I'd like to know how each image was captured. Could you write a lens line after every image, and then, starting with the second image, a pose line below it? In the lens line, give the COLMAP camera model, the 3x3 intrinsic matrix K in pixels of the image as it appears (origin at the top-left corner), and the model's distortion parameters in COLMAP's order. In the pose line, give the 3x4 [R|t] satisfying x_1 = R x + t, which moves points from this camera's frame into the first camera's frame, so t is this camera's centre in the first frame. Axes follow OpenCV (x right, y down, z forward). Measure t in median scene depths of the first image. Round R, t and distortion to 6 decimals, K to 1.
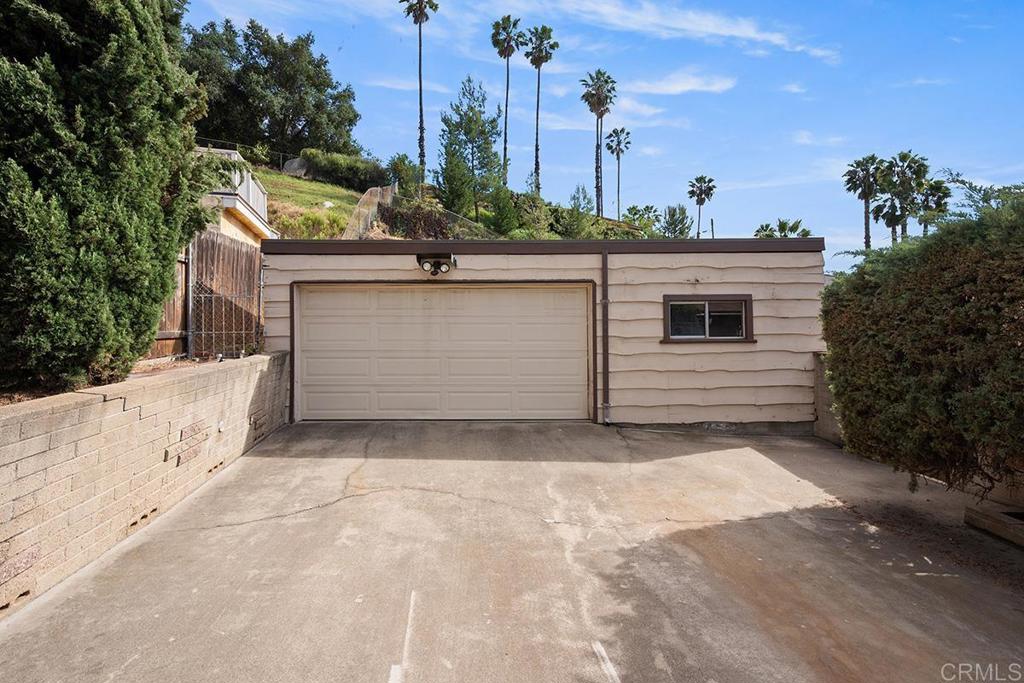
lens RADIAL K [[454.9, 0, 513.2], [0, 454.9, 340.6], [0, 0, 1]] dist [0.005000, -0.000496]
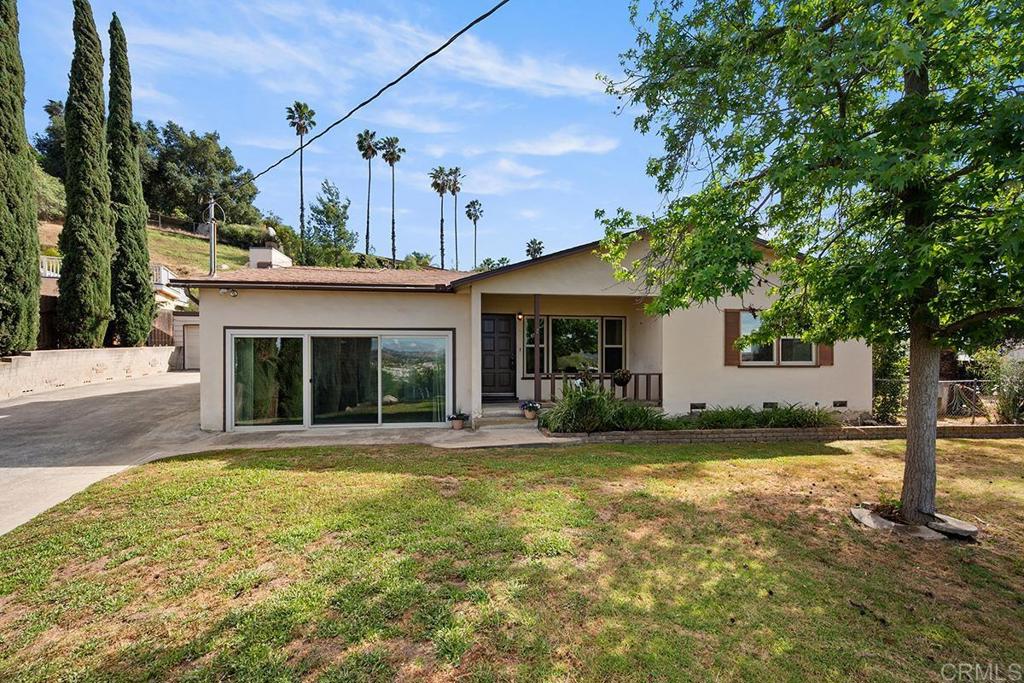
lens RADIAL K [[393.4, 0, 497.8], [0, 393.4, 370.0], [0, 0, 1]] dist [-0.001361, 0.000465]
pose [[0.986364, -0.003562, 0.164541, 0.195883], [-0.000188, 0.999741, 0.022768, 0.019902], [-0.164579, -0.022488, 0.986107, -0.331286]]
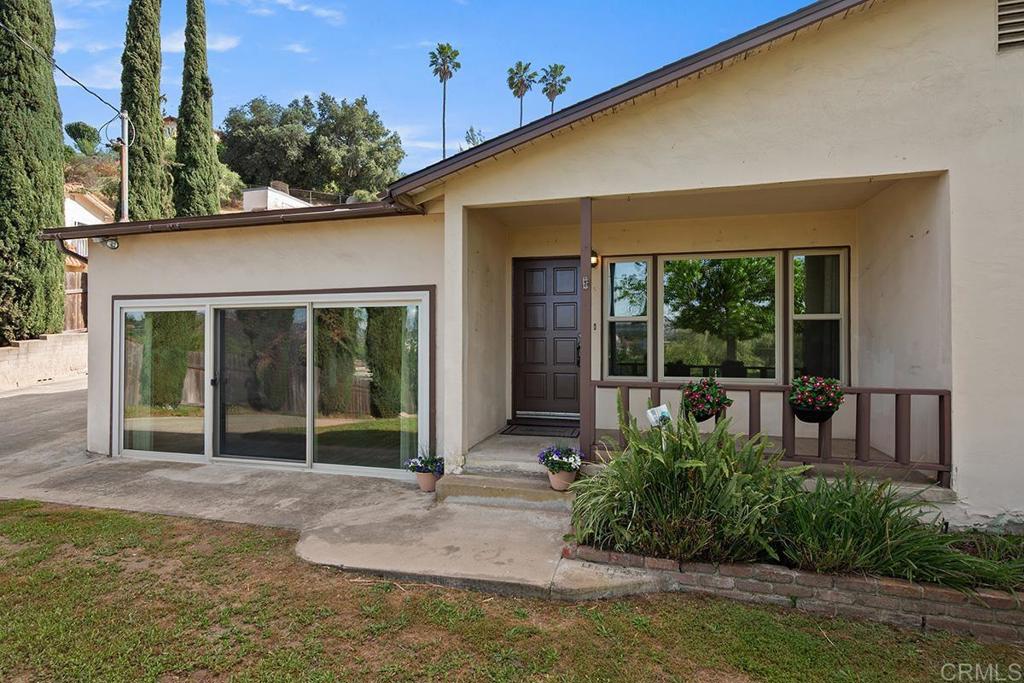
lens RADIAL K [[482.0, 0, 517.8], [0, 482.0, 350.5], [0, 0, 1]] dist [0.002078, -0.002769]
pose [[0.979967, 0.005309, -0.199088, 0.248892], [-0.002160, 0.999869, 0.016034, 0.018006], [0.199147, -0.015282, 0.979850, -0.252685]]
